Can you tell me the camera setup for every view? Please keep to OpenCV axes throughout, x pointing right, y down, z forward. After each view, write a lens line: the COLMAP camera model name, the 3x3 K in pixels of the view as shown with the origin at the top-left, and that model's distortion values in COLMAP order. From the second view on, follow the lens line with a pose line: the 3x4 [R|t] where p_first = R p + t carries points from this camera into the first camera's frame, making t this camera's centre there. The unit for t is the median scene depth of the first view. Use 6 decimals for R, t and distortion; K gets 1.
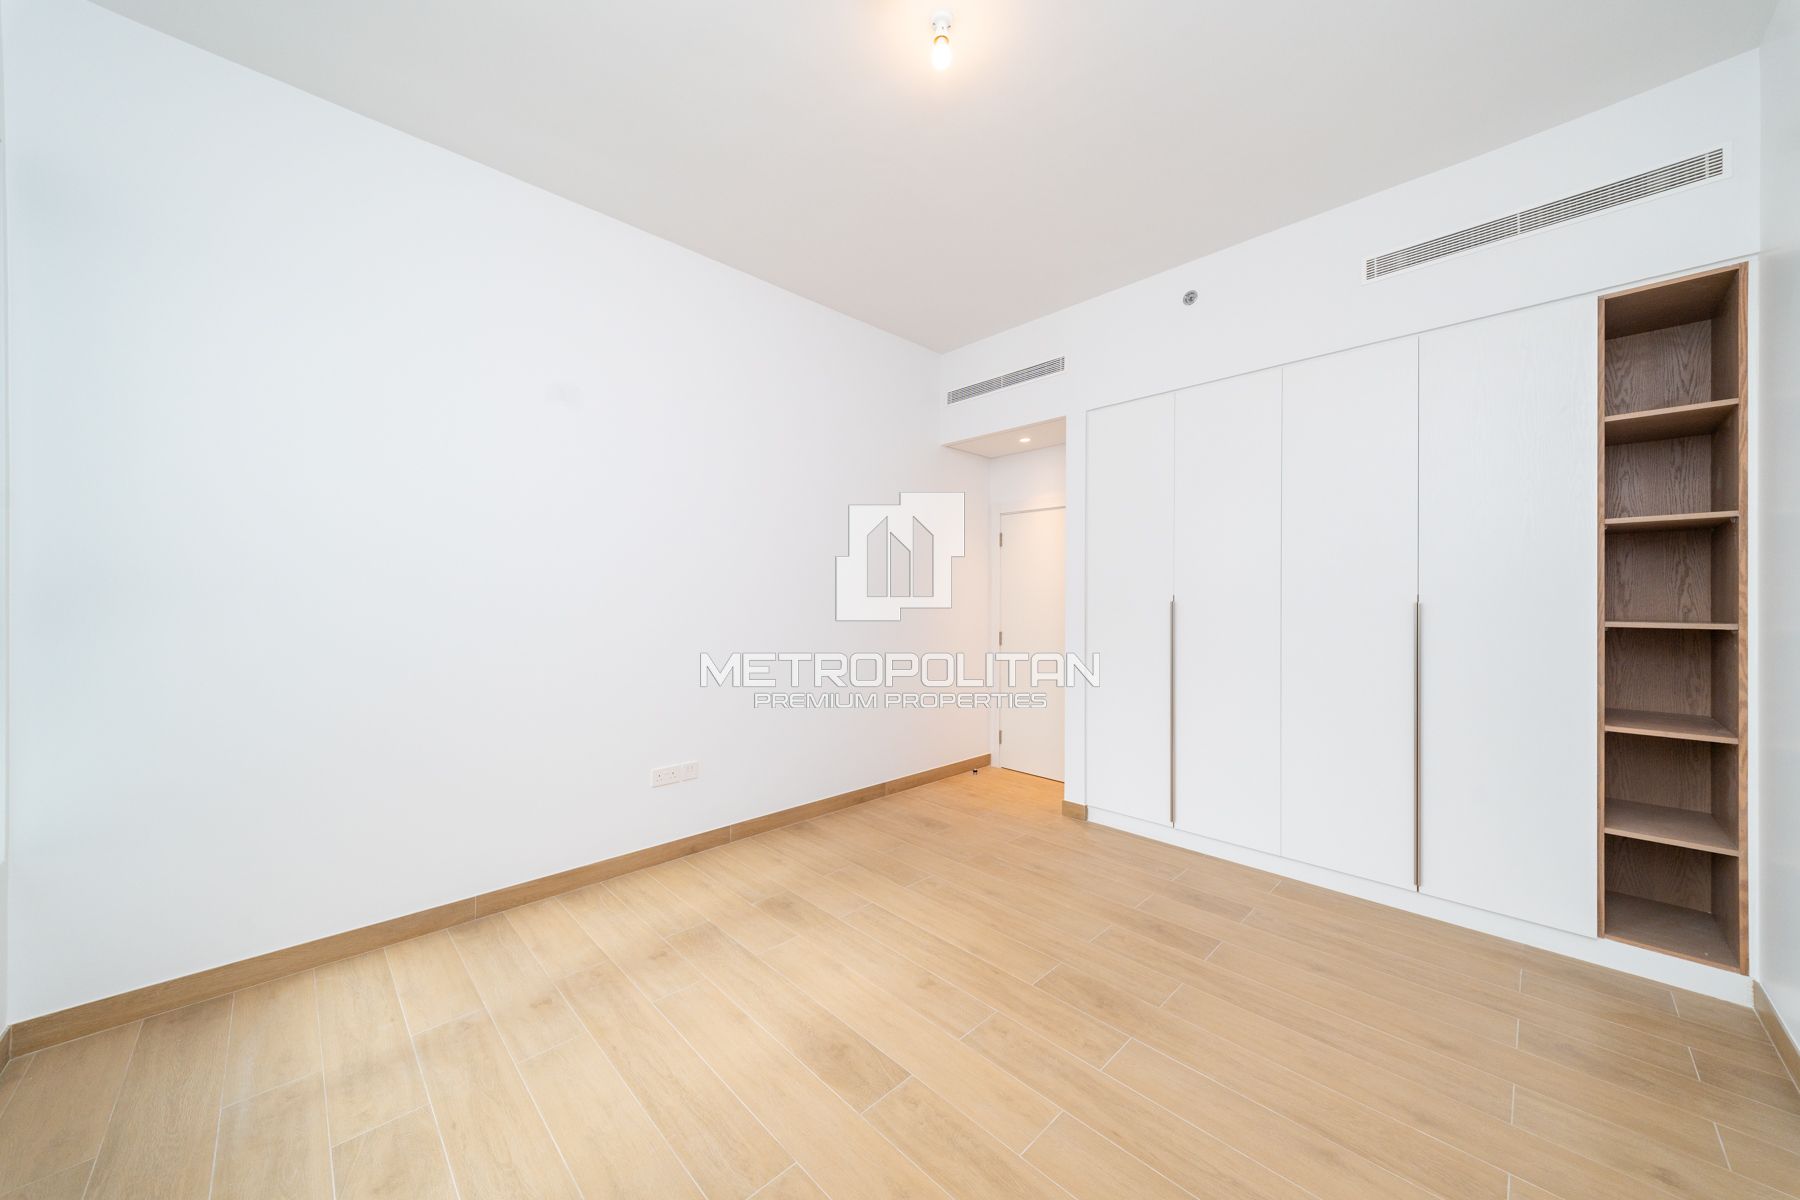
lens RADIAL K [[632.5, 0, 897.8], [0, 632.5, 597.9], [0, 0, 1]] dist [0.007115, -0.000172]
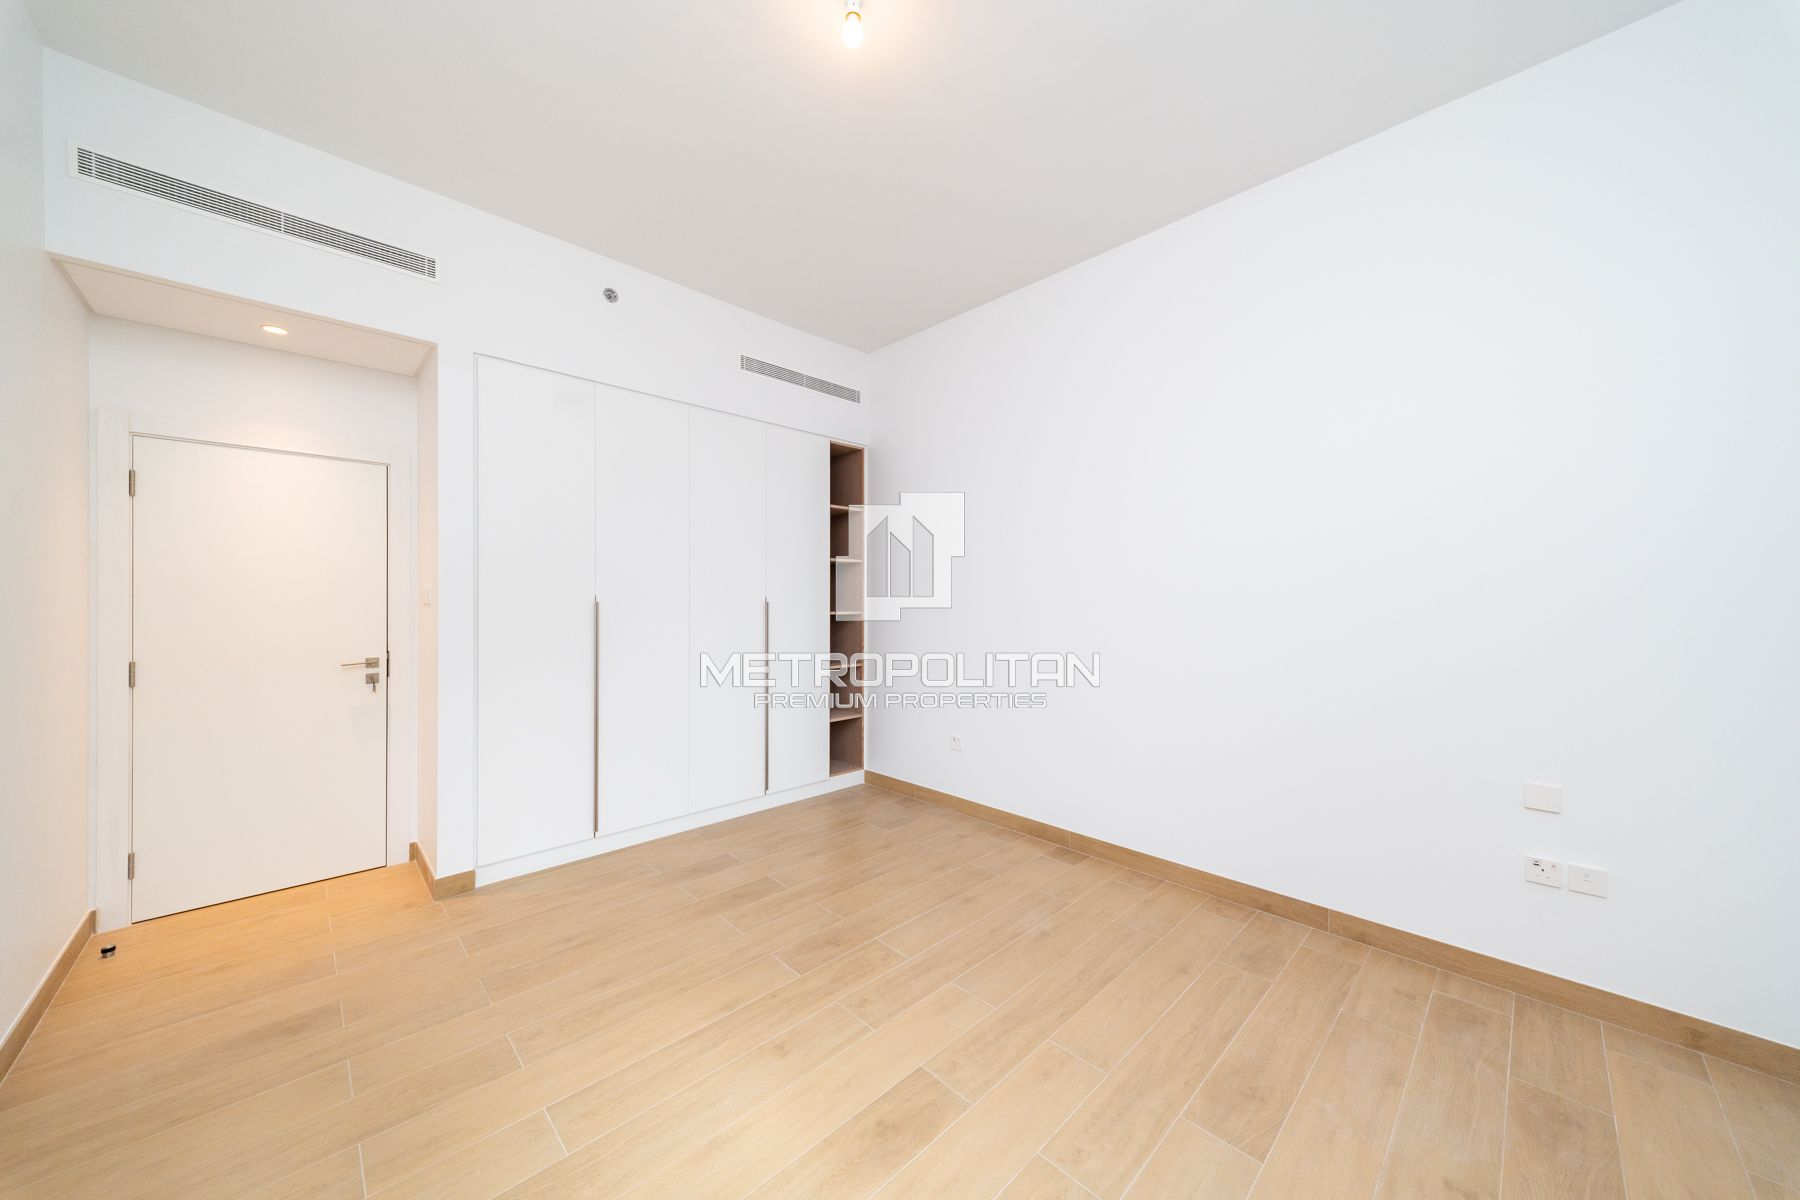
lens RADIAL K [[632.5, 0, 897.8], [0, 632.5, 597.9], [0, 0, 1]] dist [0.007115, -0.000172]
pose [[-0.006810, -0.000545, 0.999977, -0.805654], [-0.002838, 0.999996, 0.000526, -0.001143], [-0.999973, -0.002834, -0.006812, 0.844604]]
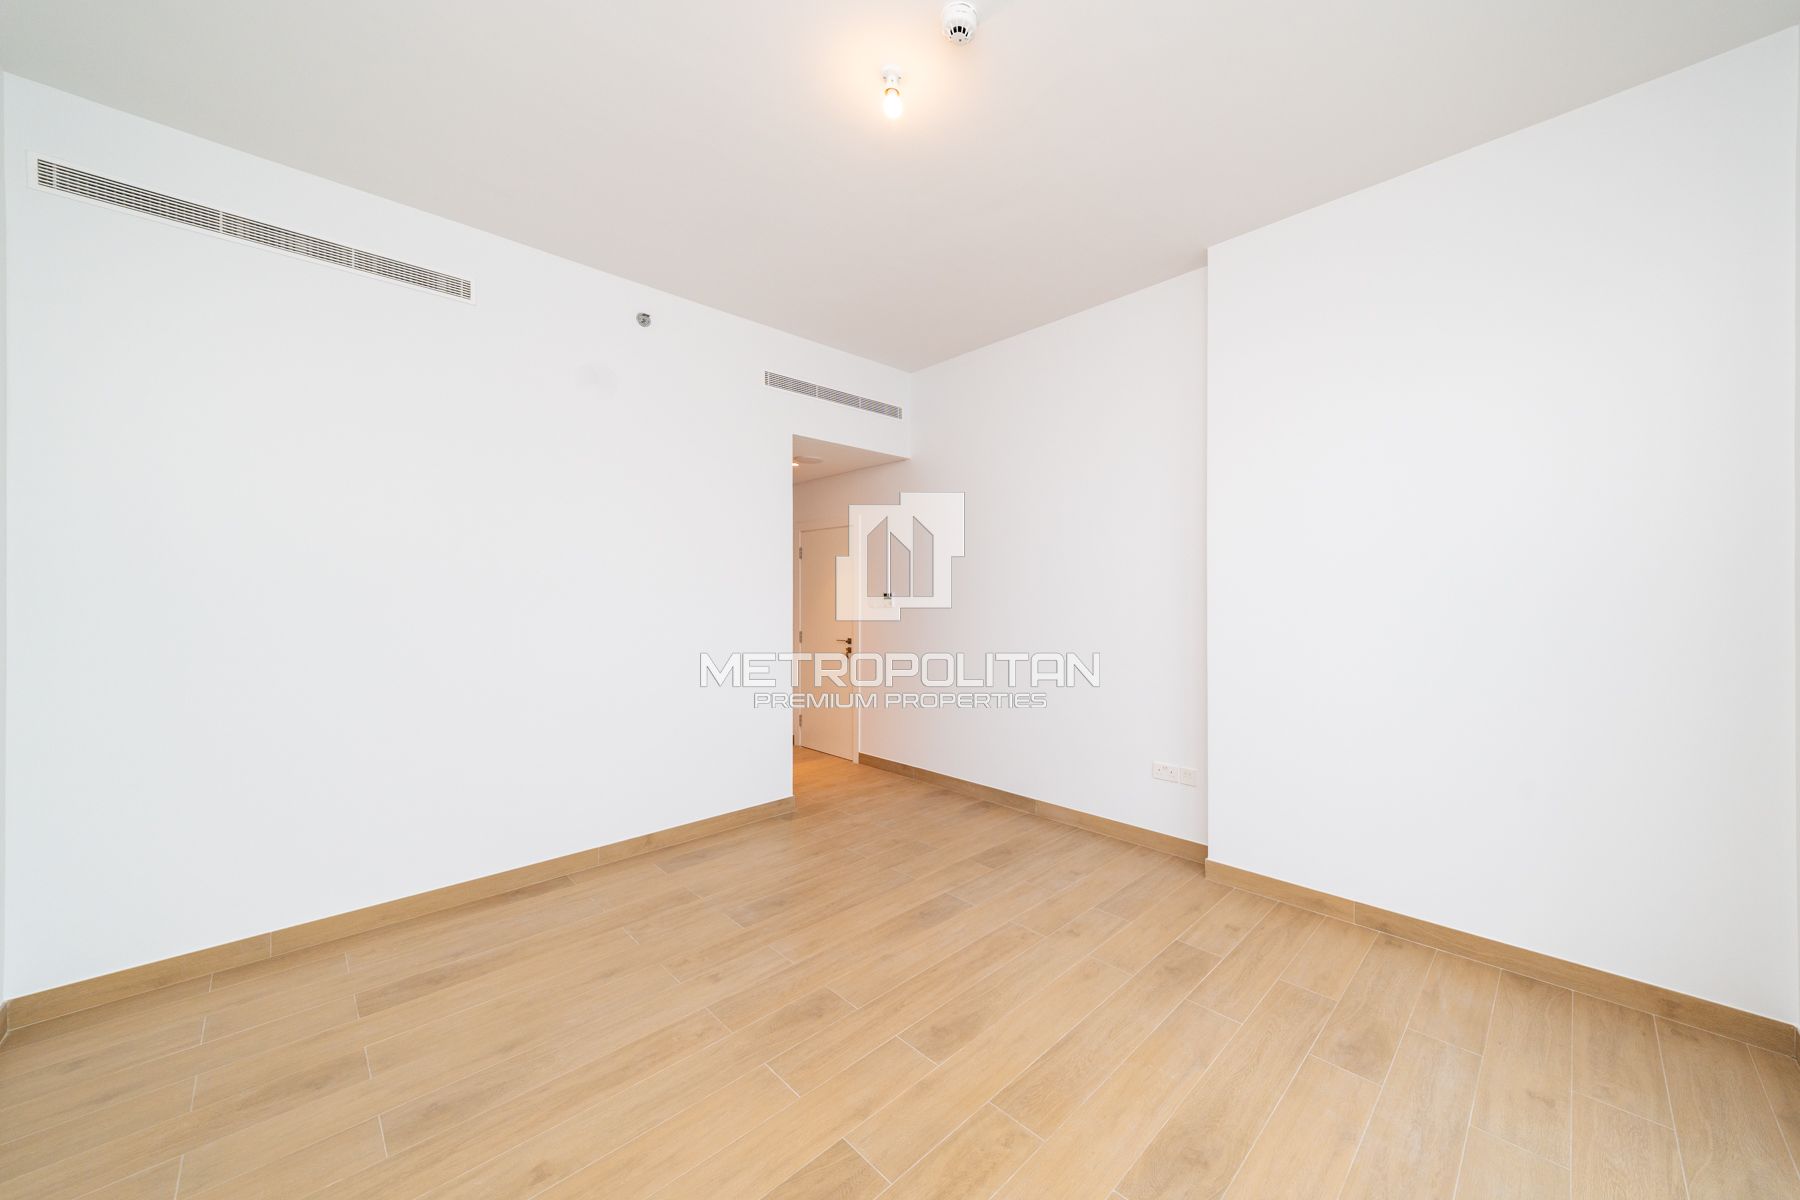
lens RADIAL K [[599.3, 0, 900.0], [0, 599.3, 600.0], [0, 0, 1]] dist [-0.001243, -0.000278]
pose [[0.027627, 0.000199, 0.999618, -0.777655], [0.001815, 0.999998, -0.000249, -0.000006], [-0.999617, 0.001821, 0.027627, 0.812226]]
